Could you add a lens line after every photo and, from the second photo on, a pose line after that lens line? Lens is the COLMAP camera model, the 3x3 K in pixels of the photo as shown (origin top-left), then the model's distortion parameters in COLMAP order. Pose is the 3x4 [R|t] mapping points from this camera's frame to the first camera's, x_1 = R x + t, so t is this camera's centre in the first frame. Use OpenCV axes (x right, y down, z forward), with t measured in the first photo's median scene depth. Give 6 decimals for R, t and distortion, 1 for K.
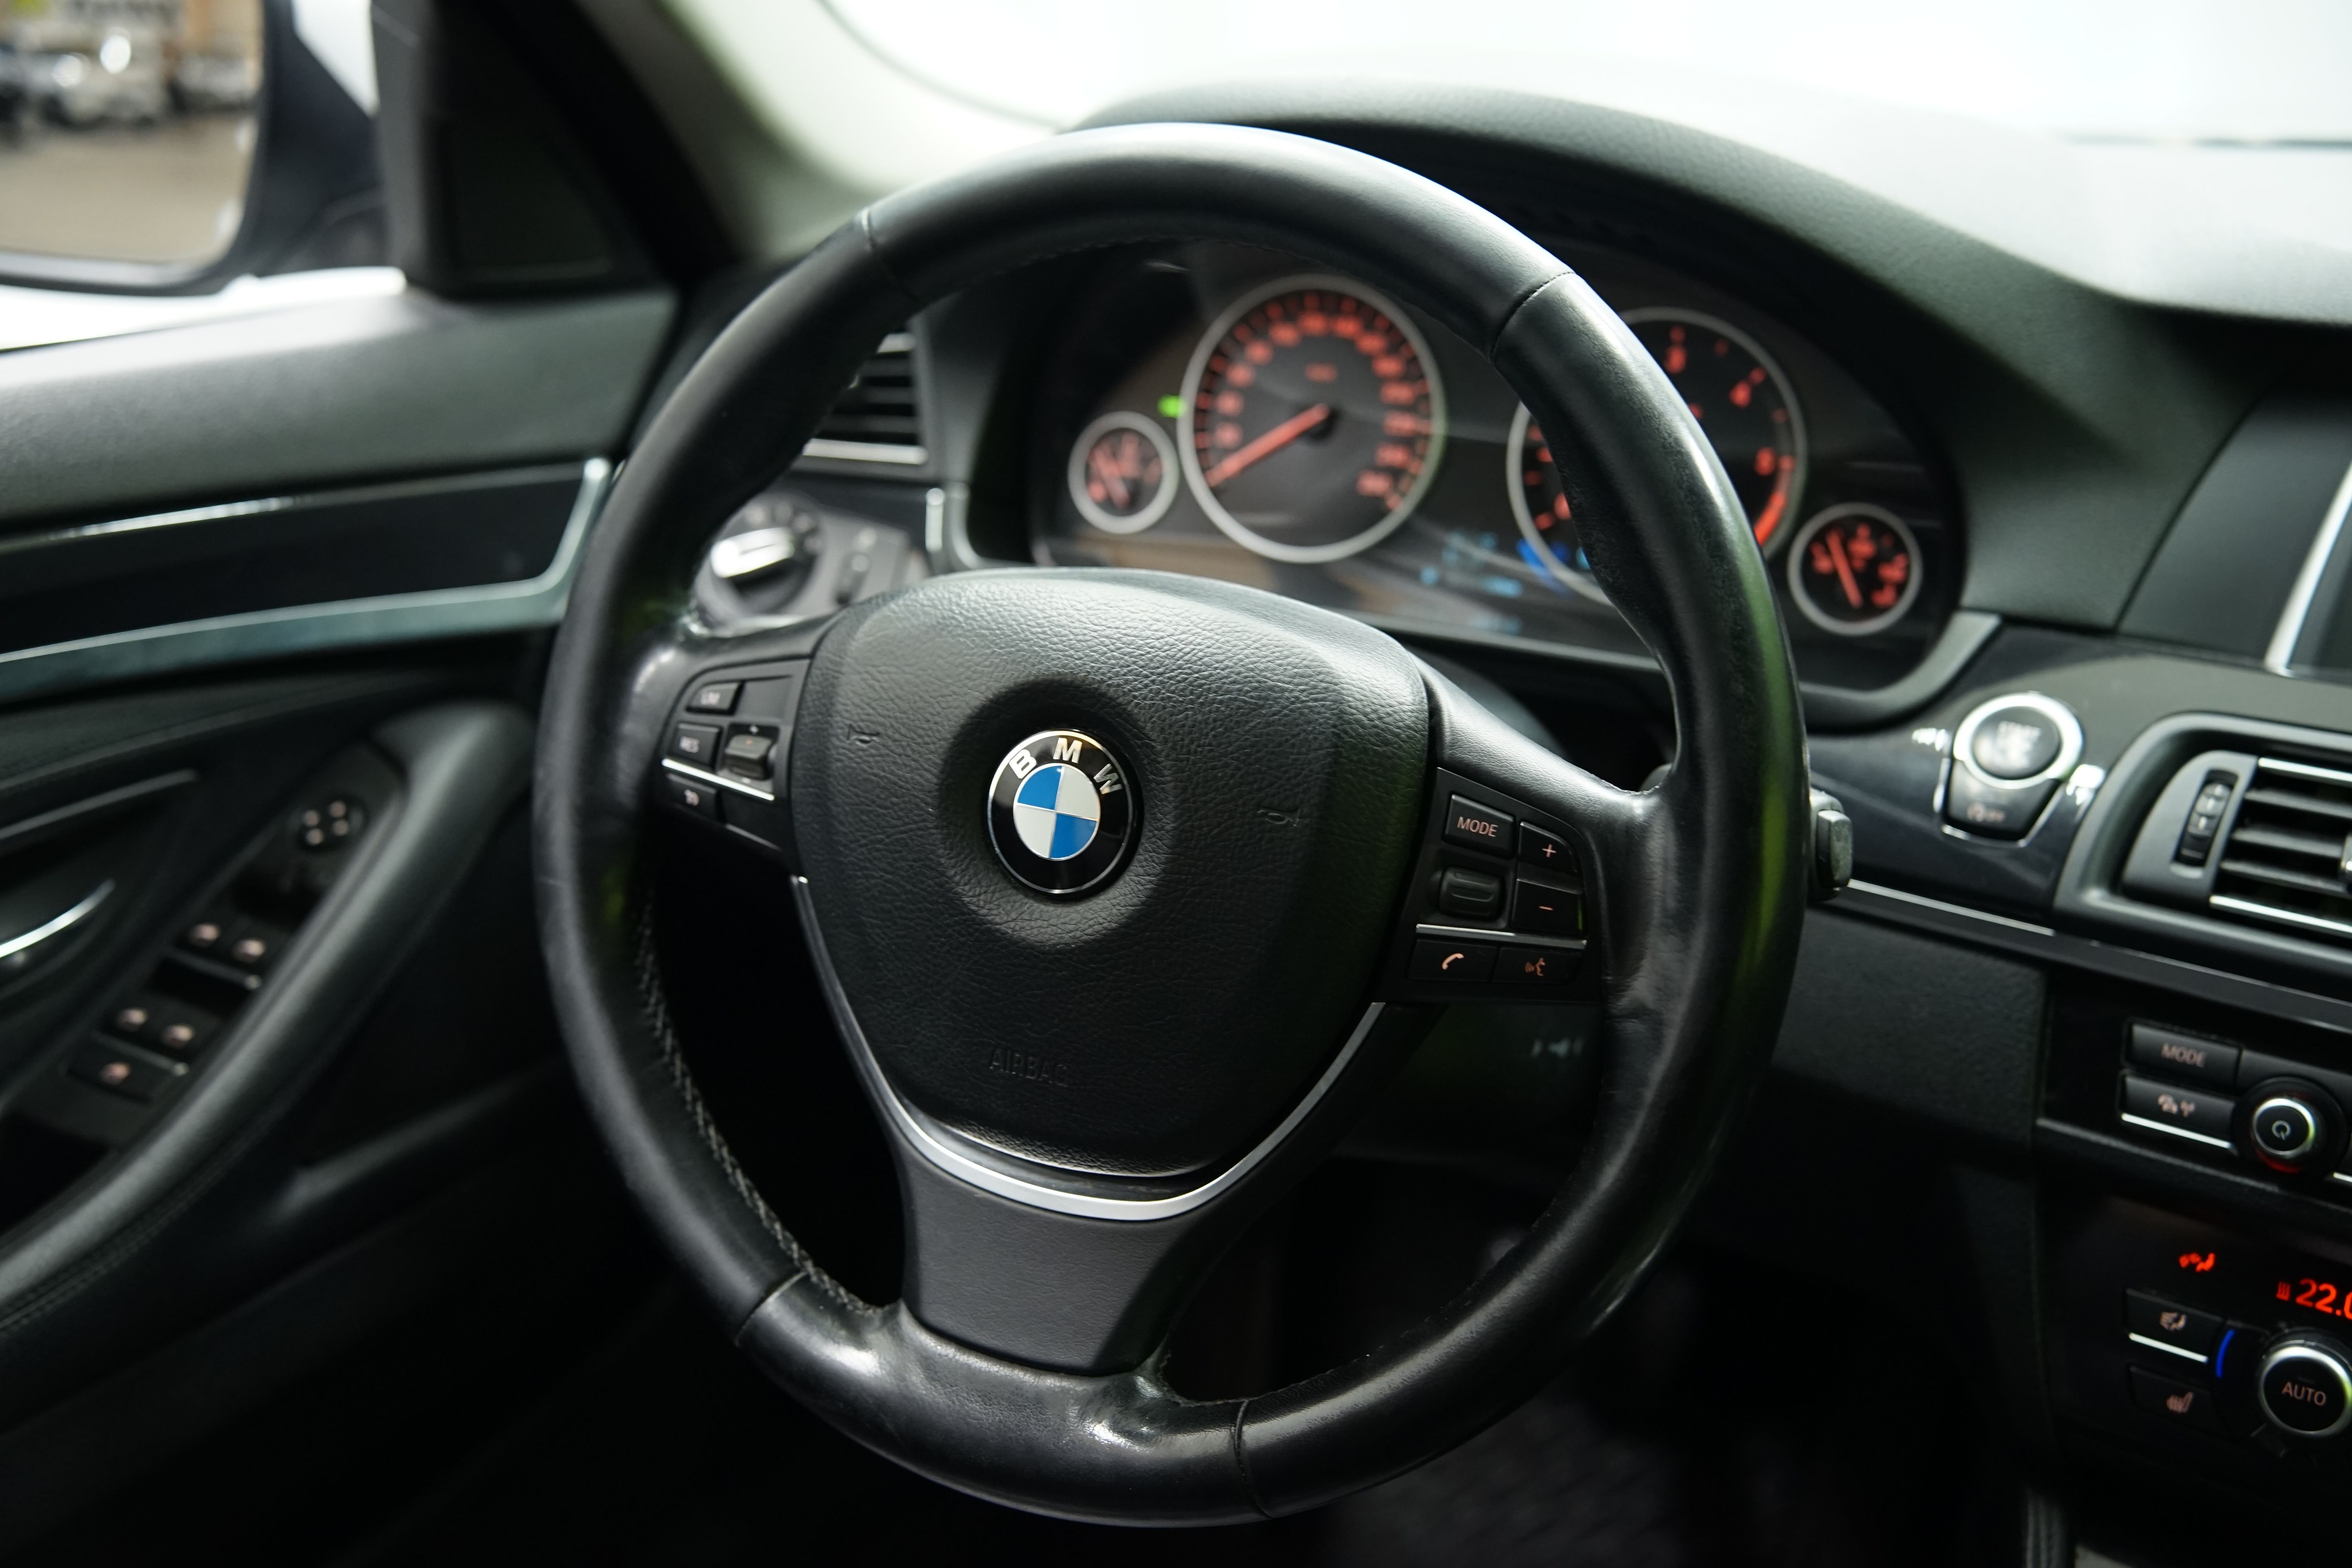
lens RADIAL K [[2604.5, 0, 1176.0], [0, 2604.5, 784.0], [0, 0, 1]] dist [0.073685, 0.180519]
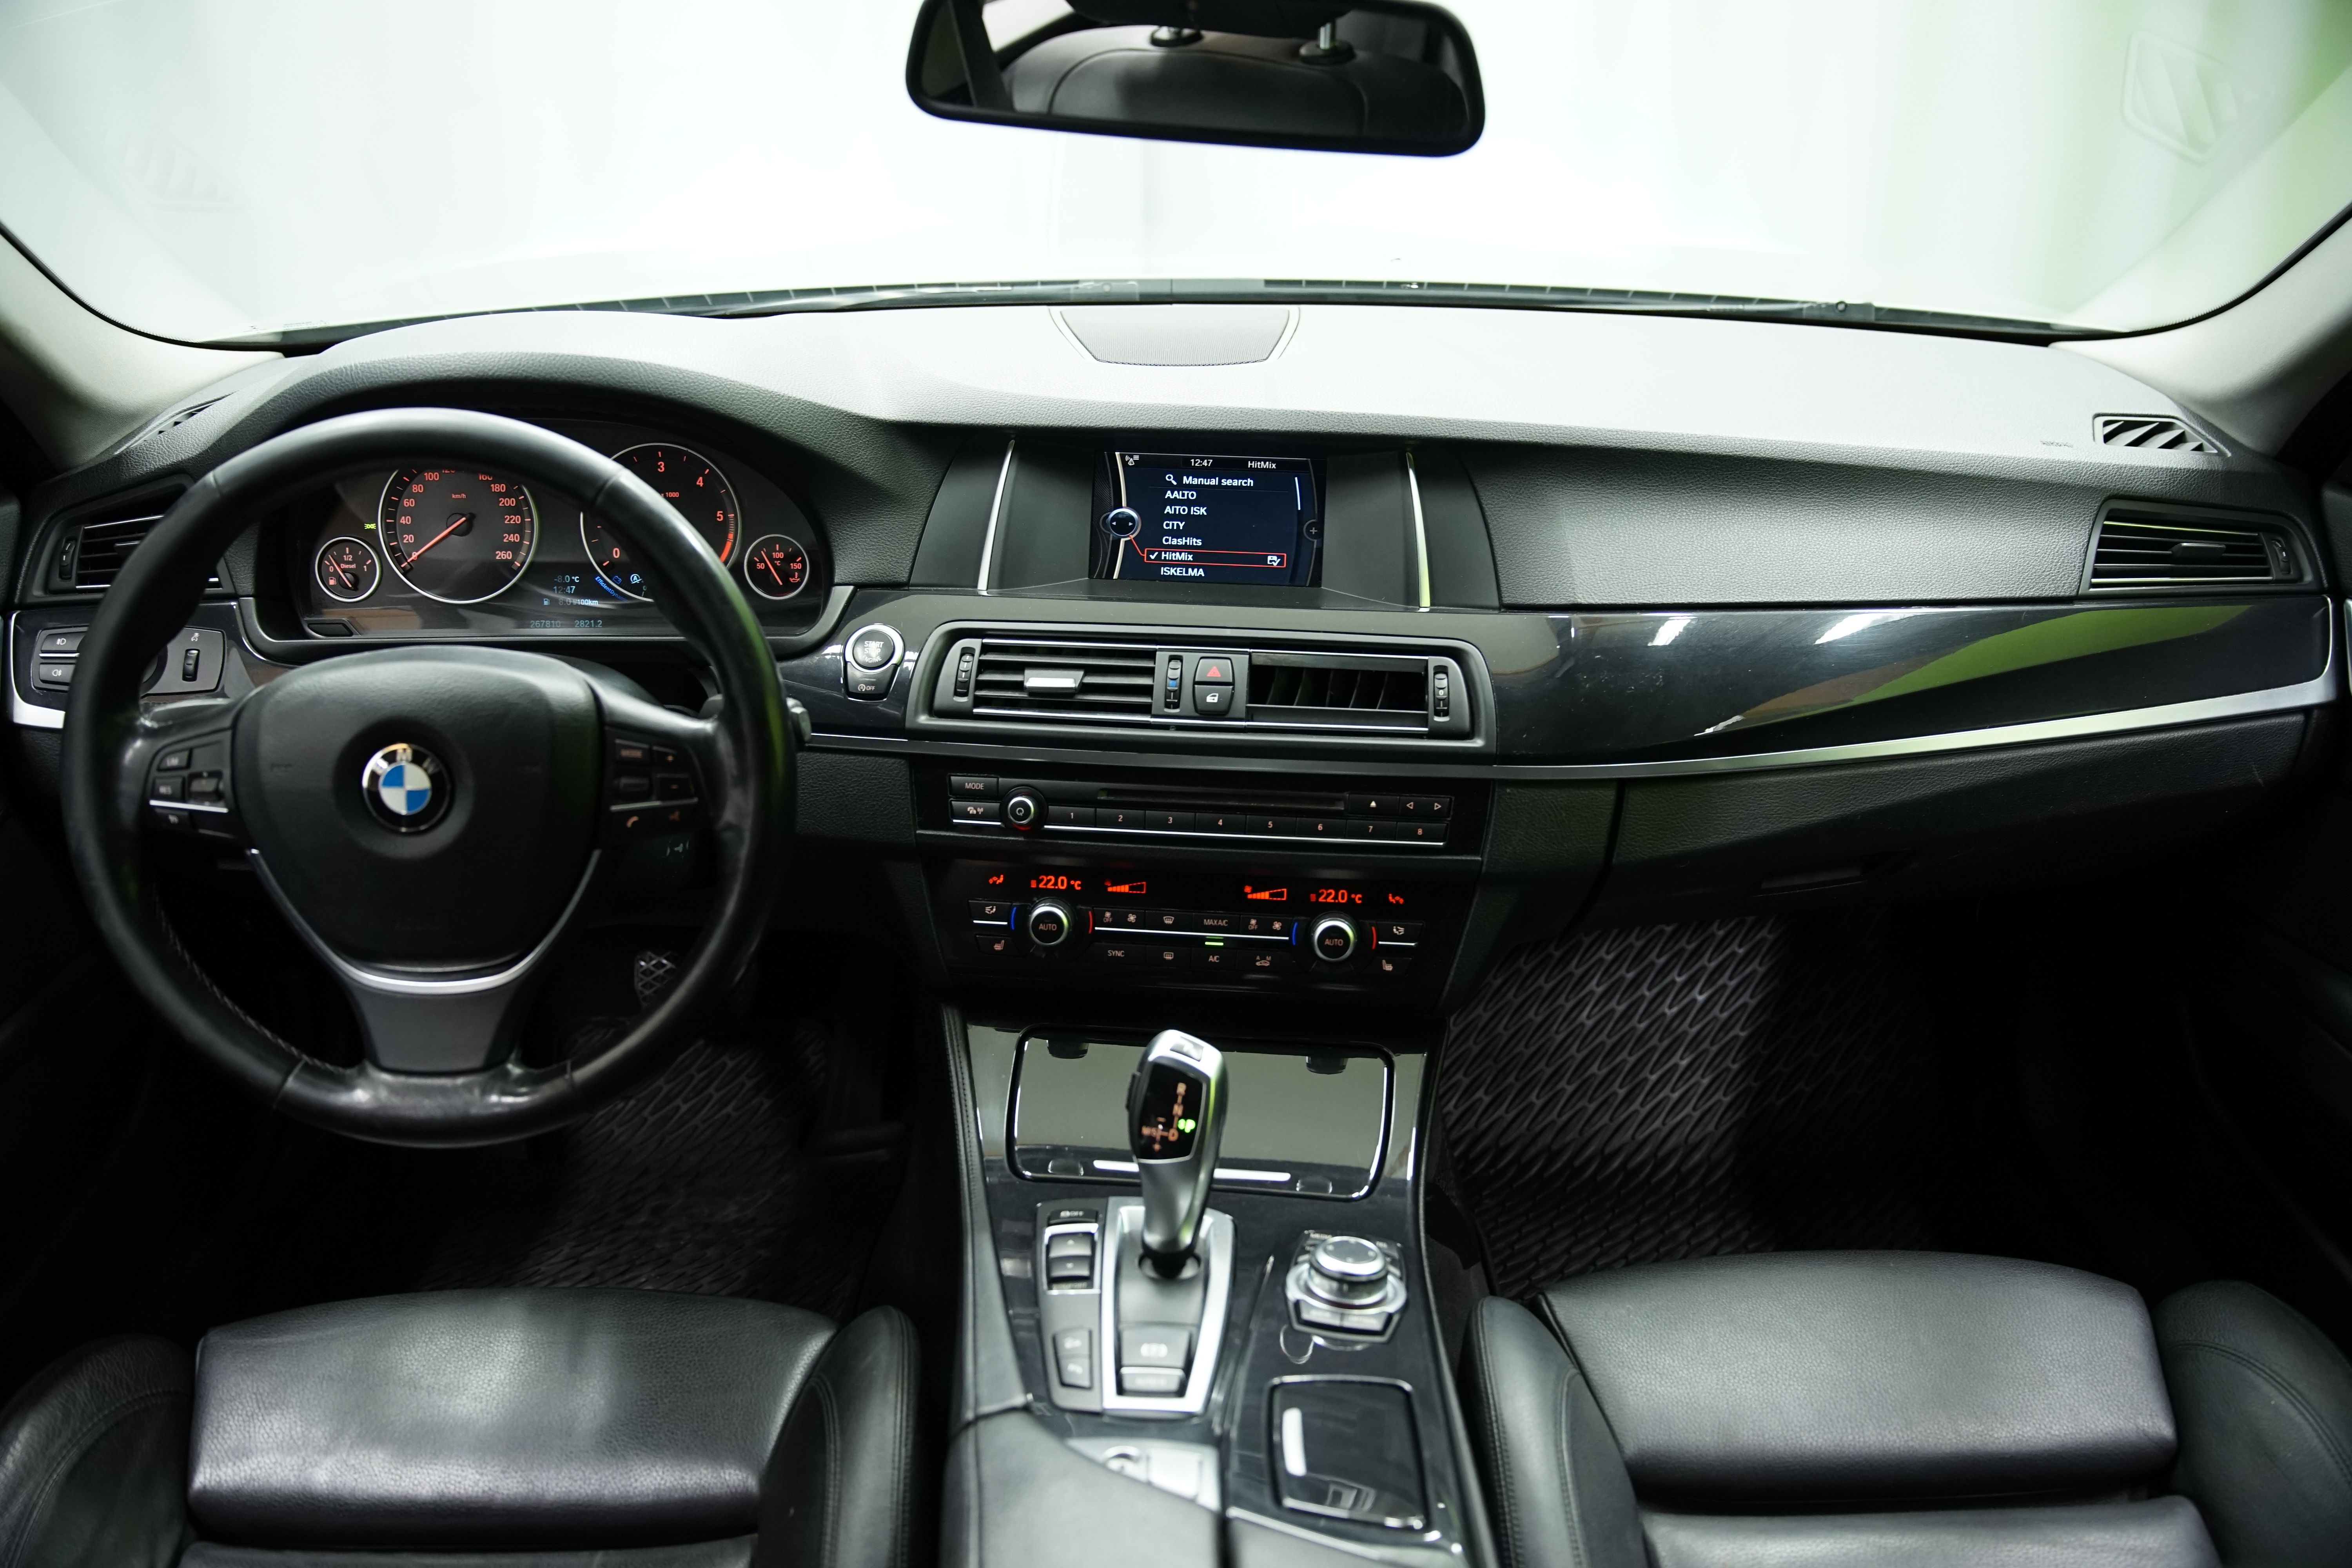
lens RADIAL K [[1901.2, 0, 1176.0], [0, 1901.2, 784.0], [0, 0, 1]] dist [-0.074665, 0.000433]
pose [[0.877311, -0.206184, 0.433374, -0.130557], [0.161802, 0.977214, 0.137376, -0.079994], [-0.451824, -0.050400, 0.890682, -0.411638]]
